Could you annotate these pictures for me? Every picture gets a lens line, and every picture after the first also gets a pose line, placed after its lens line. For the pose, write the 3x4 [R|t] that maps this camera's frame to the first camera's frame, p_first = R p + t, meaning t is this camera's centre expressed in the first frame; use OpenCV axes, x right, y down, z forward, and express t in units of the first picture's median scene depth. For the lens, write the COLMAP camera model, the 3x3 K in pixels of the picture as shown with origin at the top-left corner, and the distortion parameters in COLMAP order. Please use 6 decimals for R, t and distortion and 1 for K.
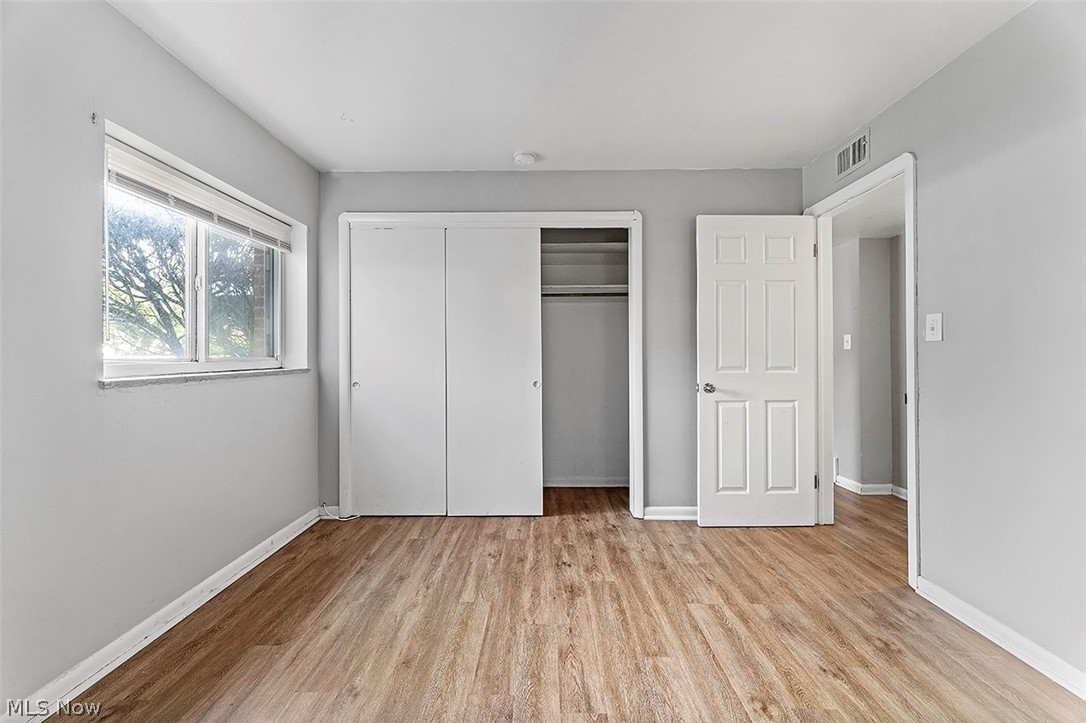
lens RADIAL K [[434.5, 0, 533.7], [0, 434.5, 354.9], [0, 0, 1]] dist [0.000859, -0.000005]
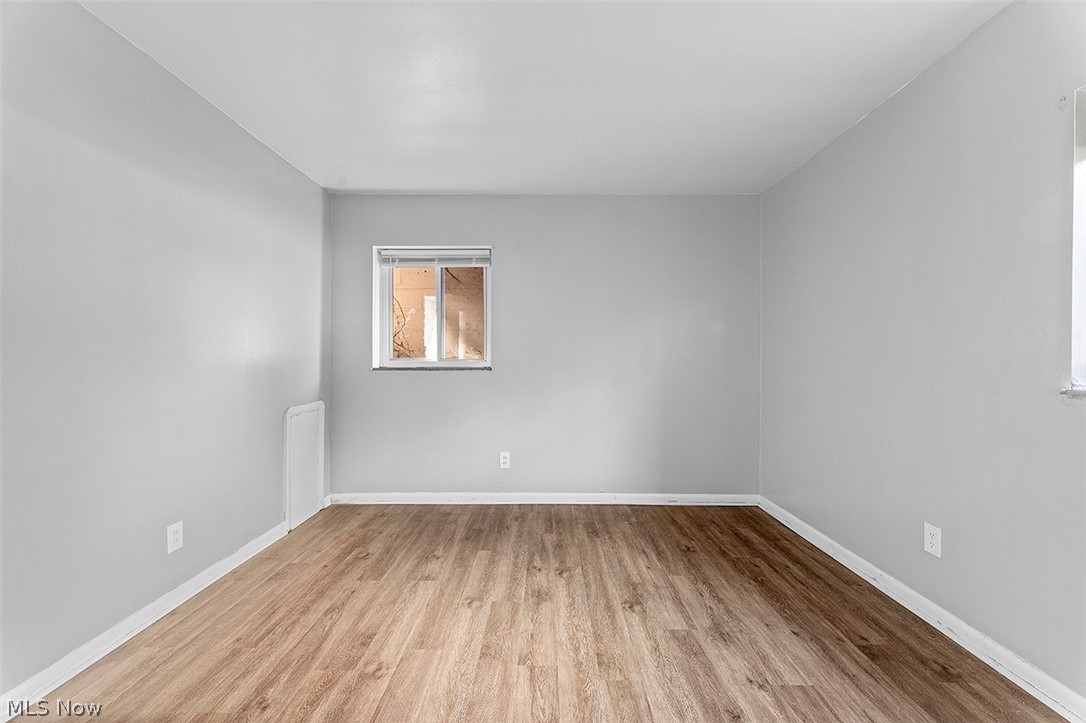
lens RADIAL K [[434.5, 0, 543.5], [0, 434.5, 357.1], [0, 0, 1]] dist [0.000859, -0.000005]
pose [[-0.999796, -0.000978, -0.020152, 0.103483], [-0.001006, 0.999999, 0.001372, -0.004347], [0.020150, 0.001392, -0.999796, 1.821306]]
